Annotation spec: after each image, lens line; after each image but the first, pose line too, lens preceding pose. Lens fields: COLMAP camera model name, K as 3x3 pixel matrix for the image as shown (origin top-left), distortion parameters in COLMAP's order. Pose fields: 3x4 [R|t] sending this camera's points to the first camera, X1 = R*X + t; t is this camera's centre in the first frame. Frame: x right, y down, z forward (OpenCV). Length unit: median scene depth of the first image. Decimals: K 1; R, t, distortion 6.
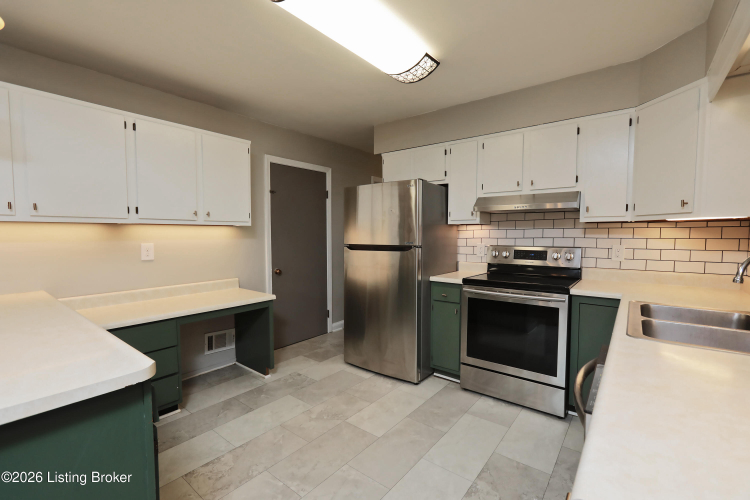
lens RADIAL K [[331.0, 0, 373.9], [0, 331.0, 248.6], [0, 0, 1]] dist [-0.003363, 0.000820]
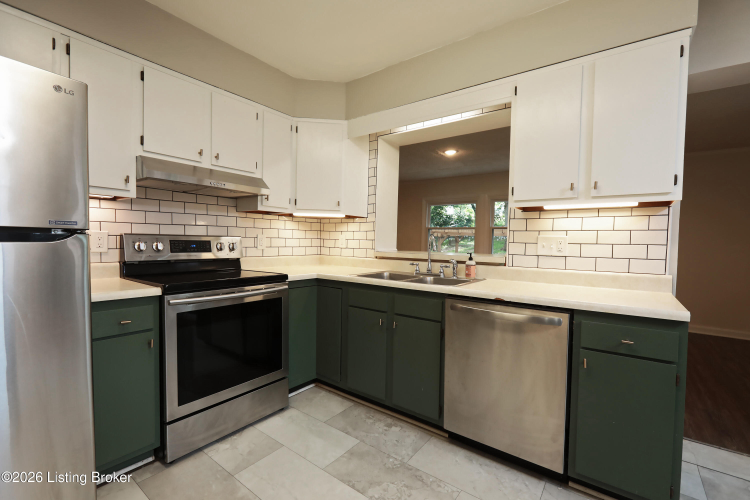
lens RADIAL K [[331.0, 0, 376.7], [0, 331.0, 248.0], [0, 0, 1]] dist [-0.003363, 0.000820]
pose [[-0.026801, -0.022002, 0.999399, -0.383446], [0.025734, 0.999411, 0.022692, 0.019925], [-0.999309, 0.026327, -0.026219, 0.683655]]
